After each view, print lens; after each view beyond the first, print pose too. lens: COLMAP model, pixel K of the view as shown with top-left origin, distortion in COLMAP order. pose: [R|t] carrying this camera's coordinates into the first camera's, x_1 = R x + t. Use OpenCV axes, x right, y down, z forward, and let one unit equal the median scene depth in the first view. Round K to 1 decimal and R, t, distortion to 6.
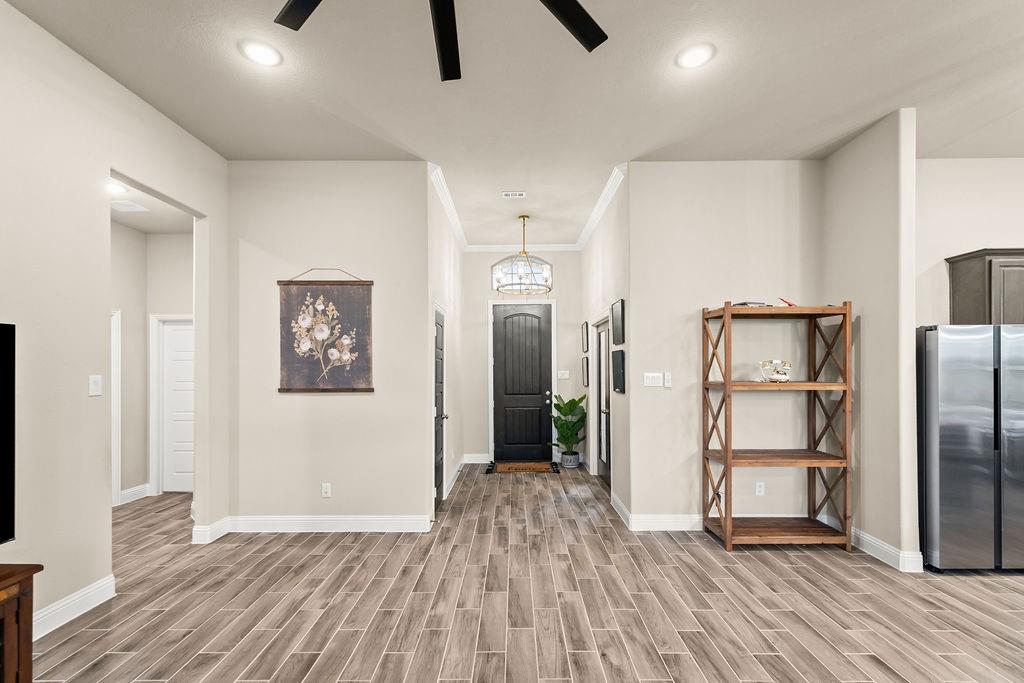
lens RADIAL K [[429.8, 0, 512.1], [0, 429.8, 372.4], [0, 0, 1]] dist [-0.002966, -0.000141]
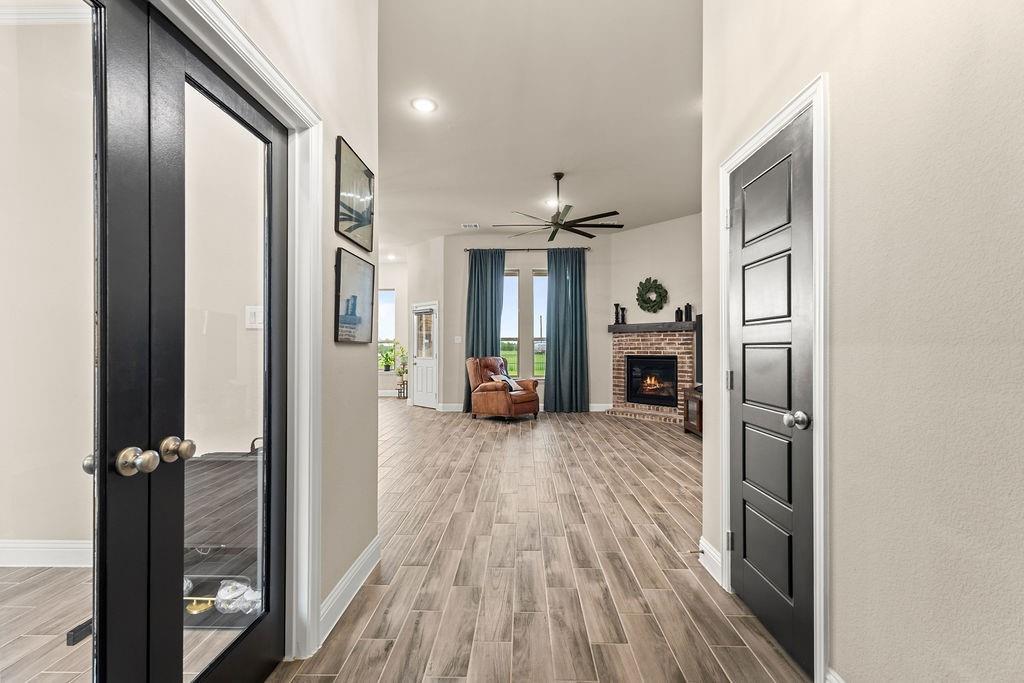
lens RADIAL K [[429.8, 0, 515.2], [0, 429.8, 342.2], [0, 0, 1]] dist [-0.002966, -0.000141]
pose [[-0.999904, 0.004211, 0.013234, 0.070689], [0.004127, 0.999971, -0.006412, 0.057622], [-0.013261, -0.006356, -0.999892, 1.741357]]
